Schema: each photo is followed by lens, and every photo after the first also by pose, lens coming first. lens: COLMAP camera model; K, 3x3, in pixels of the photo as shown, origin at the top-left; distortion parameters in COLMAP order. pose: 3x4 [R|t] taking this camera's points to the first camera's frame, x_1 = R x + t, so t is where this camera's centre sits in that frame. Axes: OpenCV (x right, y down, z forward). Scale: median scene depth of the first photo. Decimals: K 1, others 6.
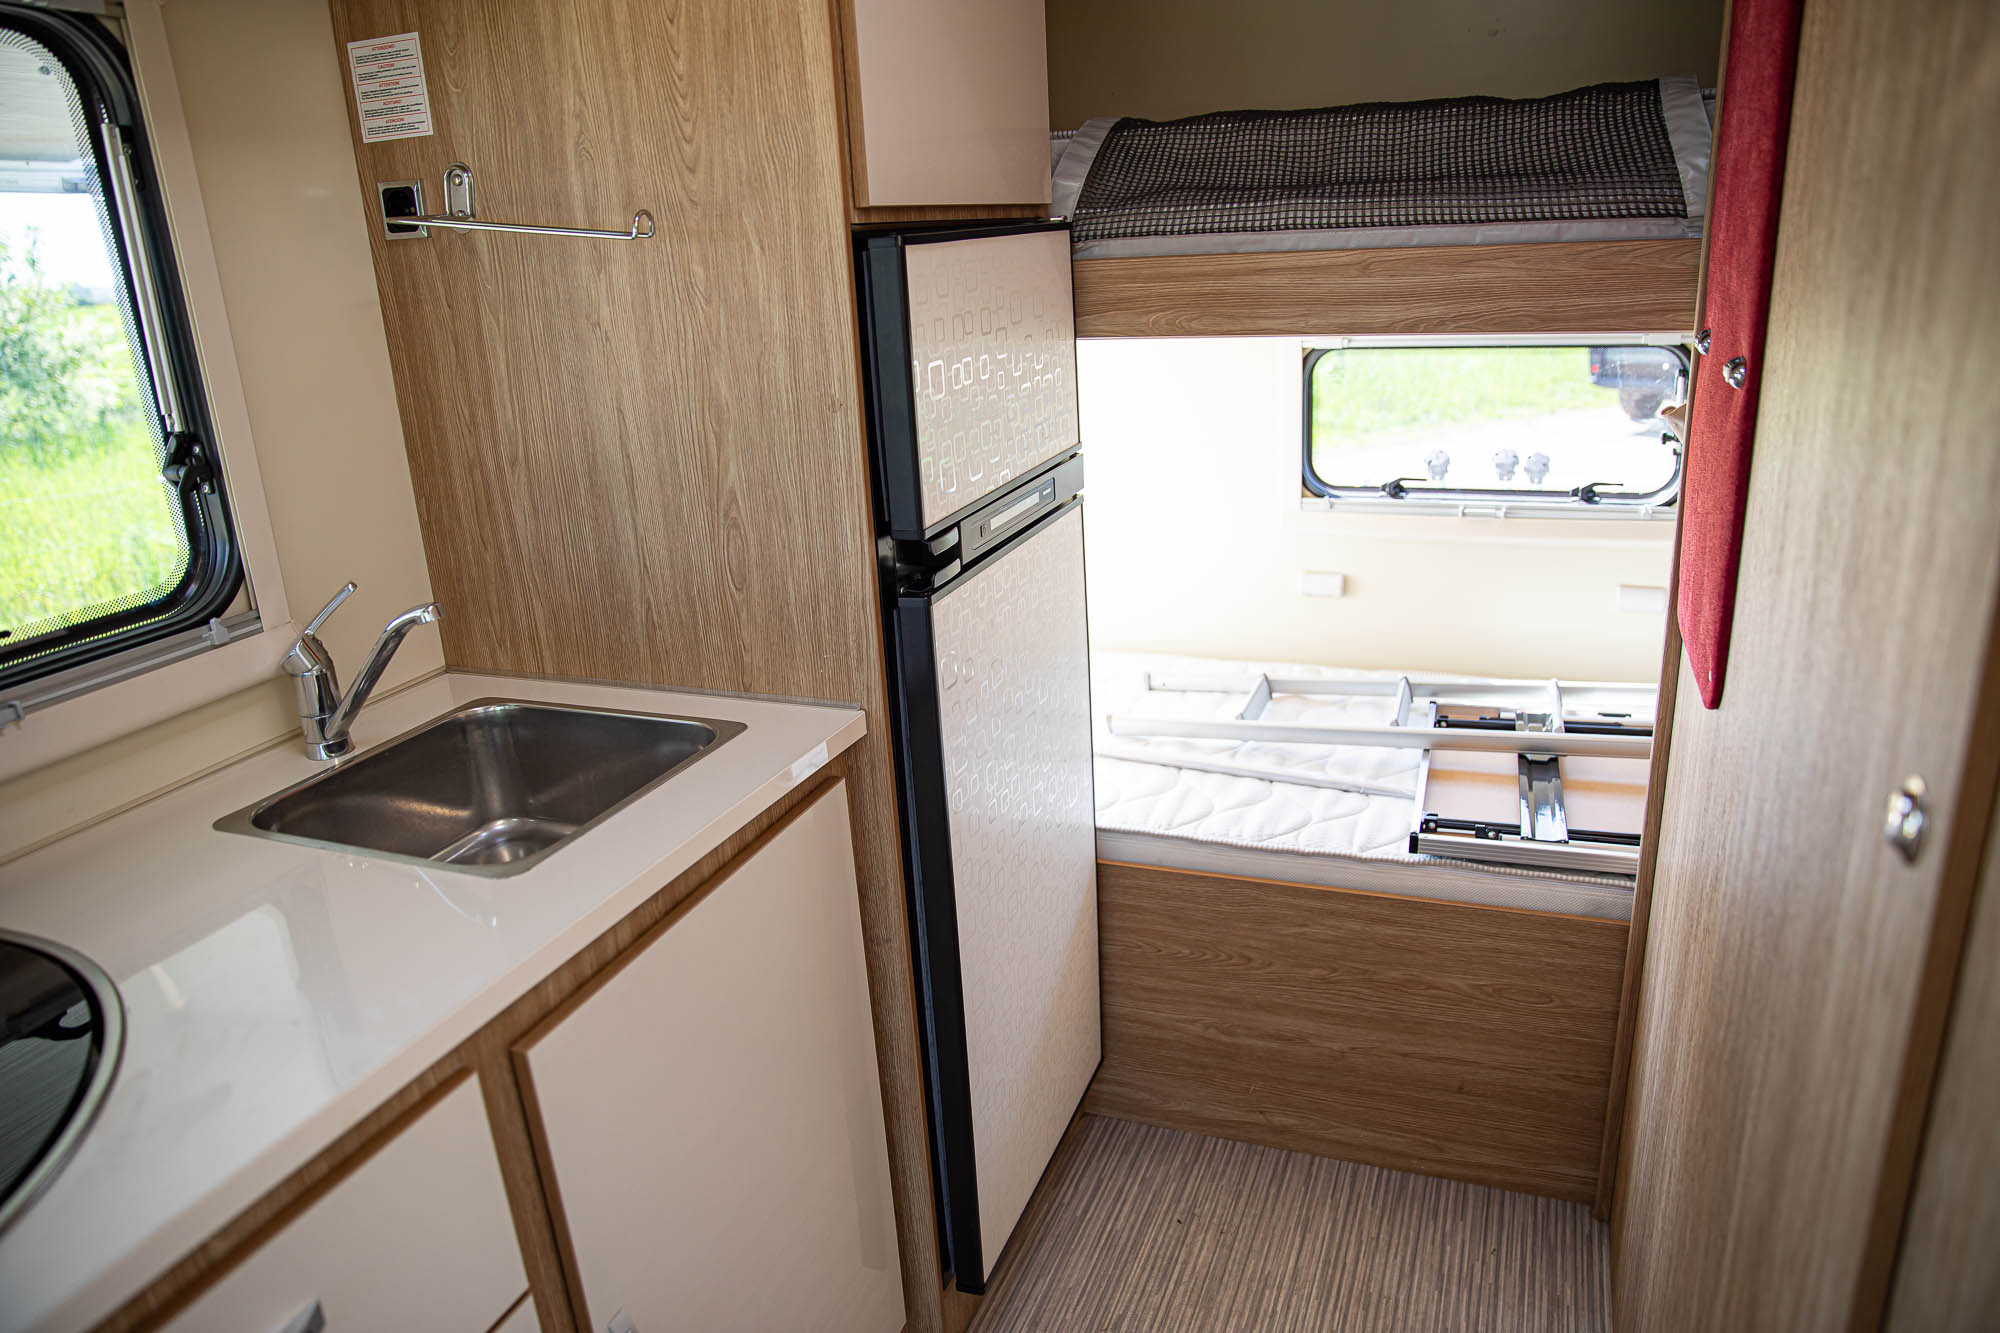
lens RADIAL K [[1353.2, 0, 1000.0], [0, 1353.2, 666.5], [0, 0, 1]] dist [-0.113045, 0.084358]
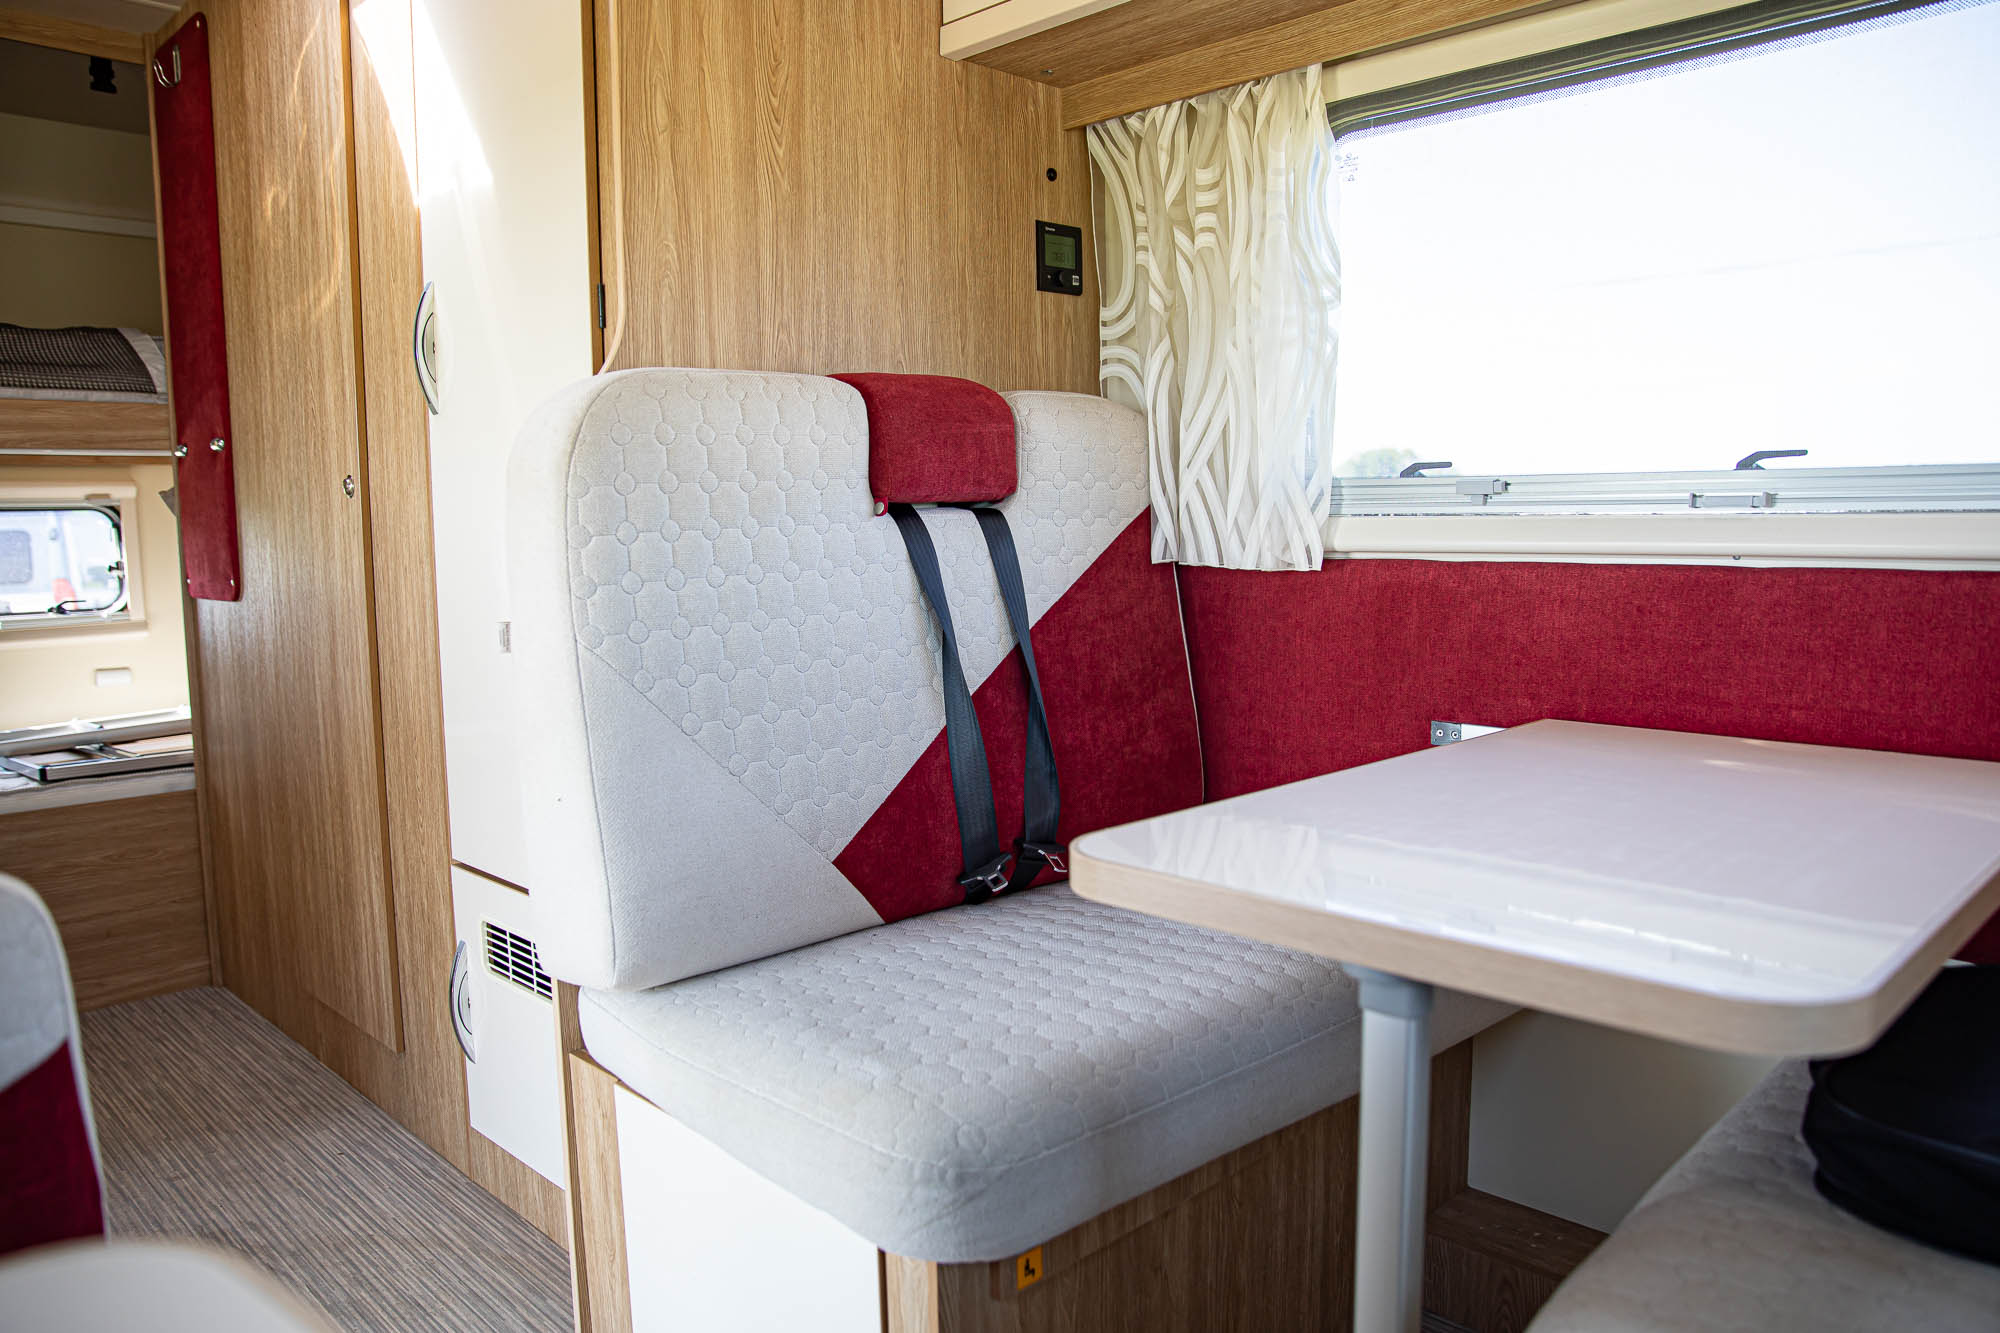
lens RADIAL K [[1408.1, 0, 1000.0], [0, 1408.1, 666.5], [0, 0, 1]] dist [-0.115077, 0.087207]
pose [[0.405170, -0.050495, 0.912846, -0.846242], [0.282590, 0.956496, -0.072519, 0.553466], [-0.869471, 0.287344, 0.401813, -0.799354]]
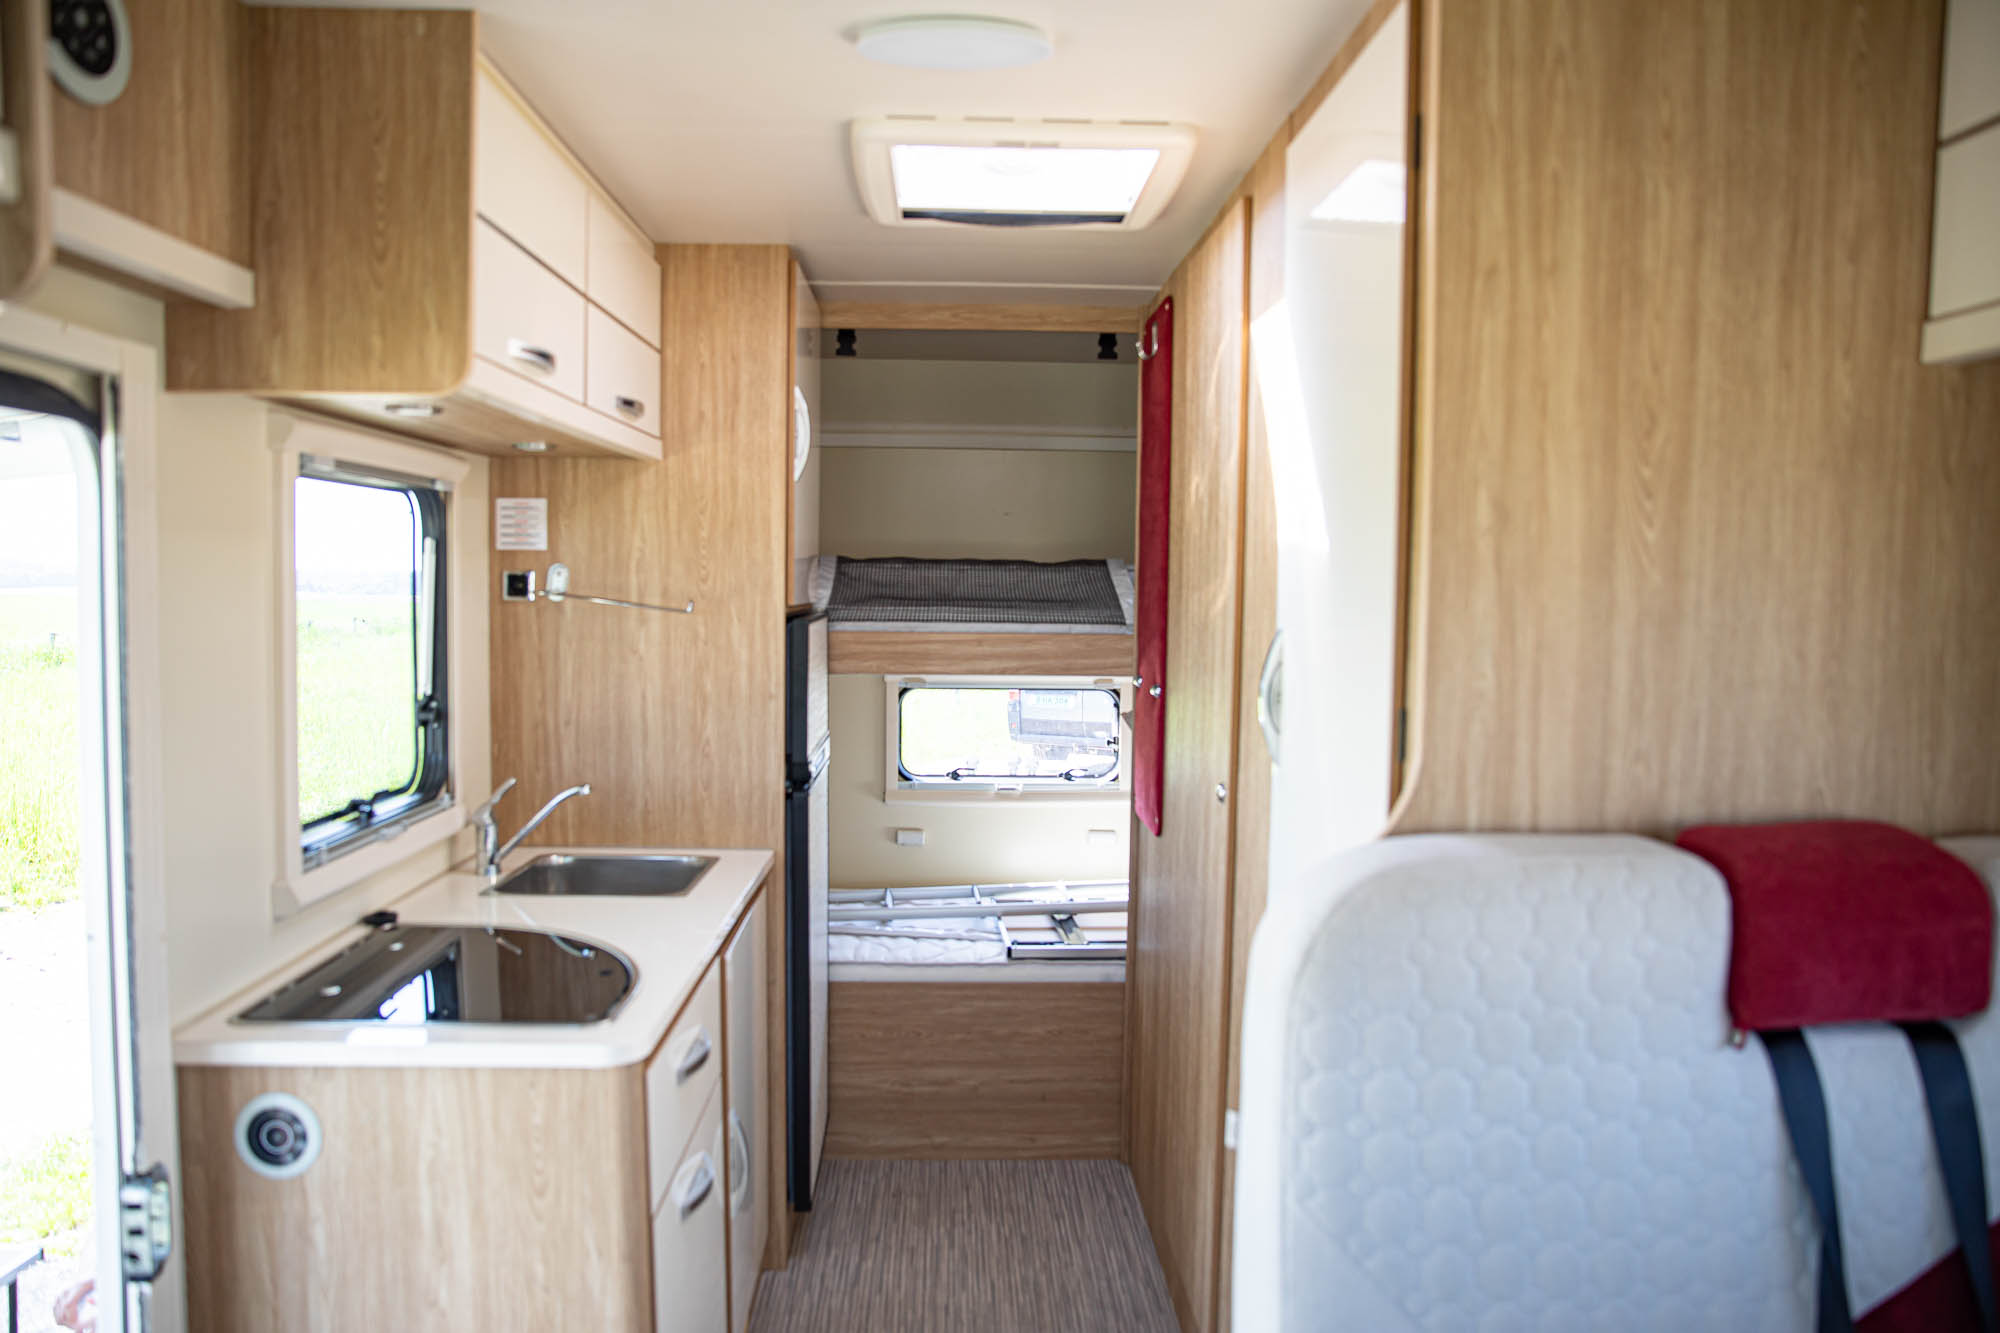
lens RADIAL K [[1359.2, 0, 1000.0], [0, 1359.2, 666.5], [0, 0, 1]] dist [-0.113938, 0.088795]
pose [[0.913675, 0.041281, 0.404343, -0.569351], [0.066623, 0.966161, -0.249185, 0.268489], [-0.400947, 0.254613, 0.880008, -0.870812]]
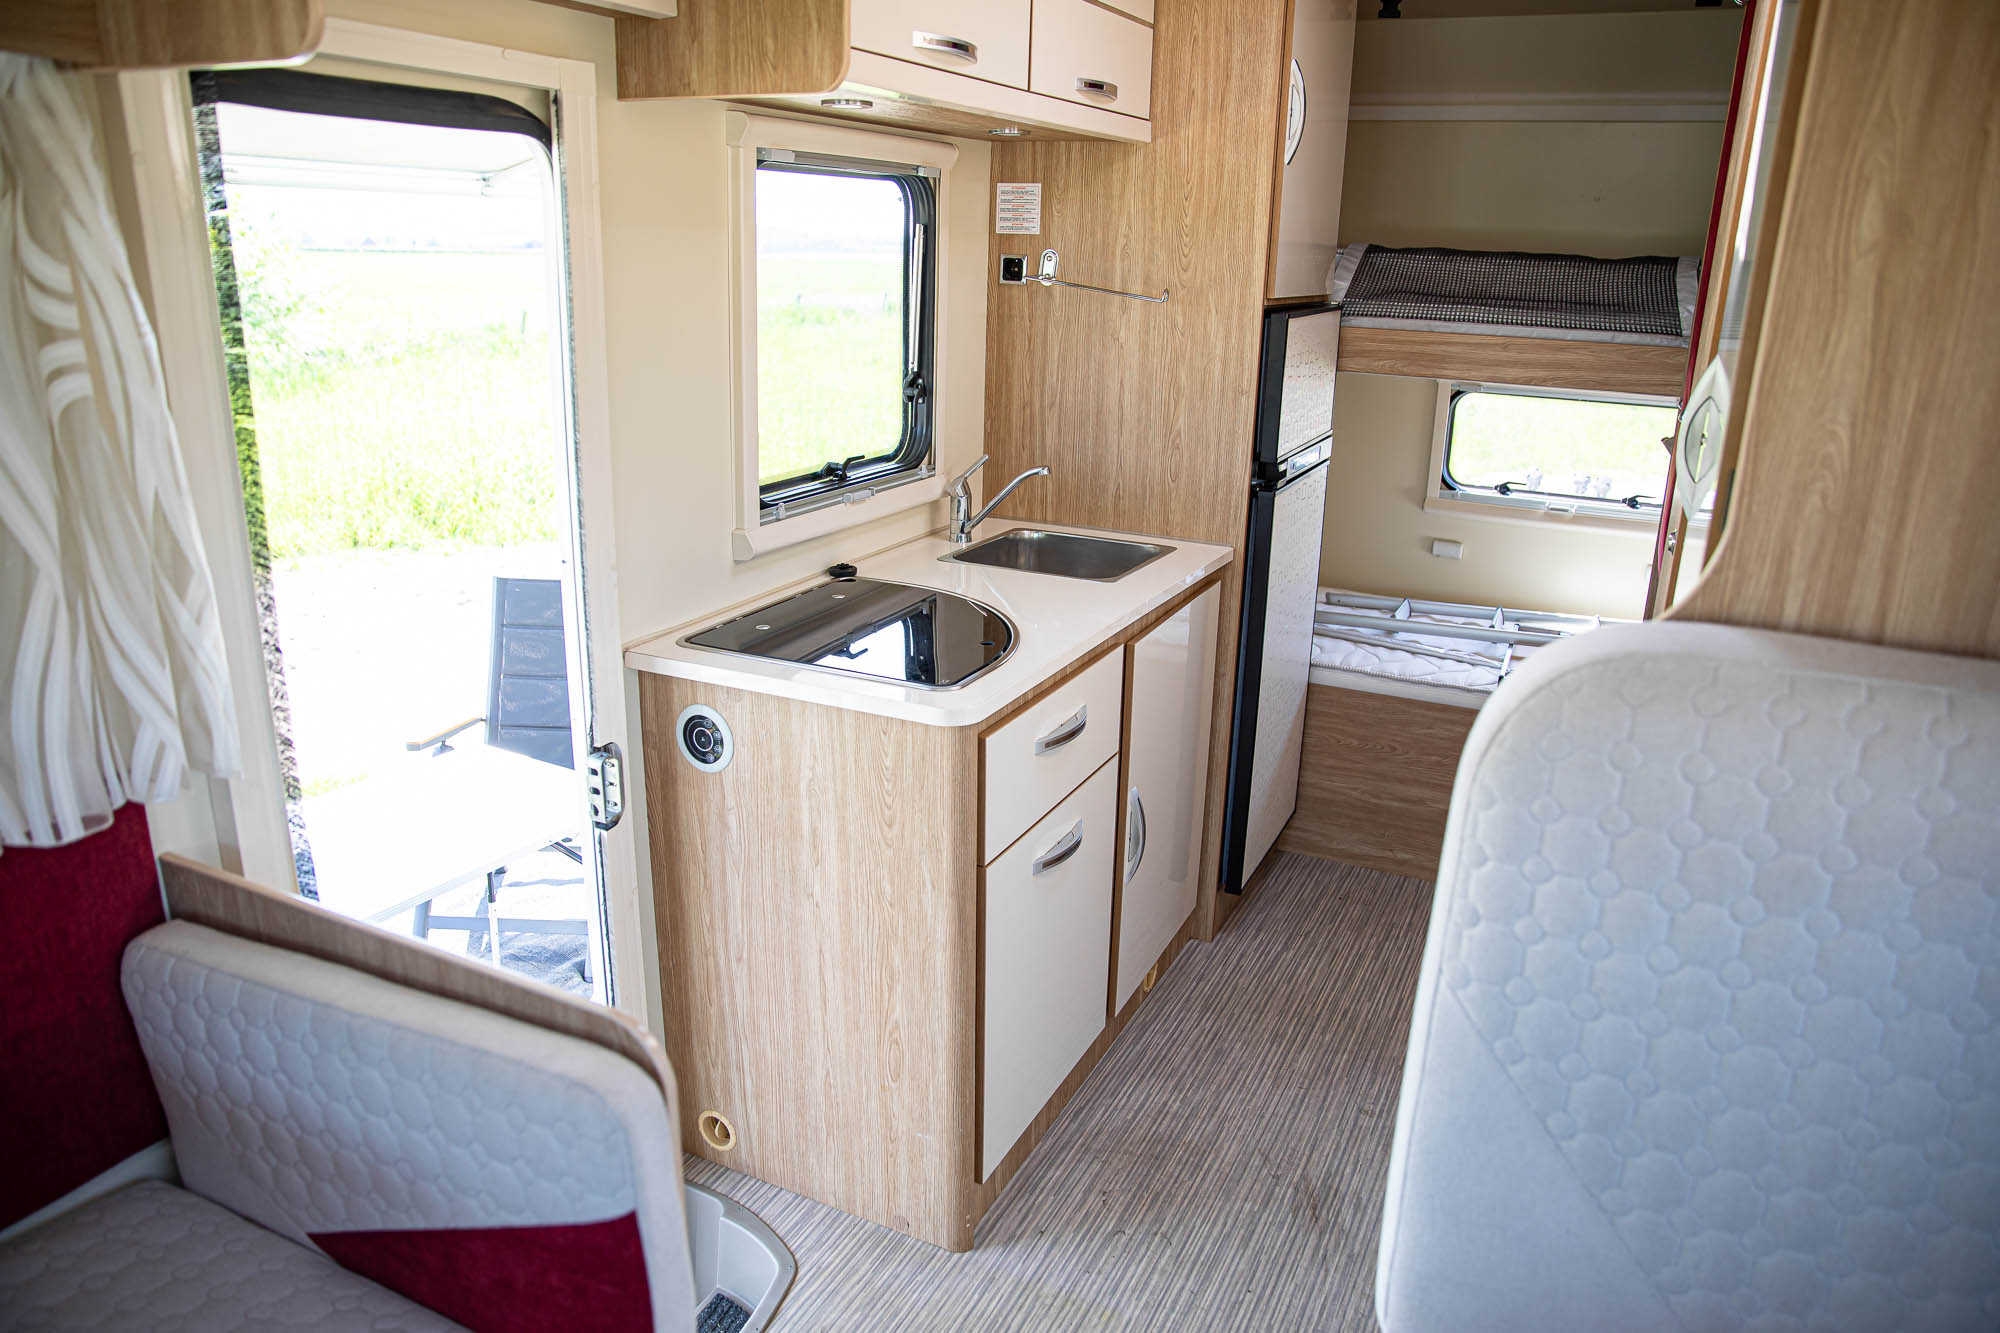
lens RADIAL K [[1359.2, 0, 1000.0], [0, 1359.2, 666.5], [0, 0, 1]] dist [-0.113938, 0.088795]
pose [[0.993741, 0.099996, -0.049794, -0.304028], [-0.100643, 0.994865, -0.010666, 0.244972], [0.048472, 0.015610, 0.998703, -0.925180]]
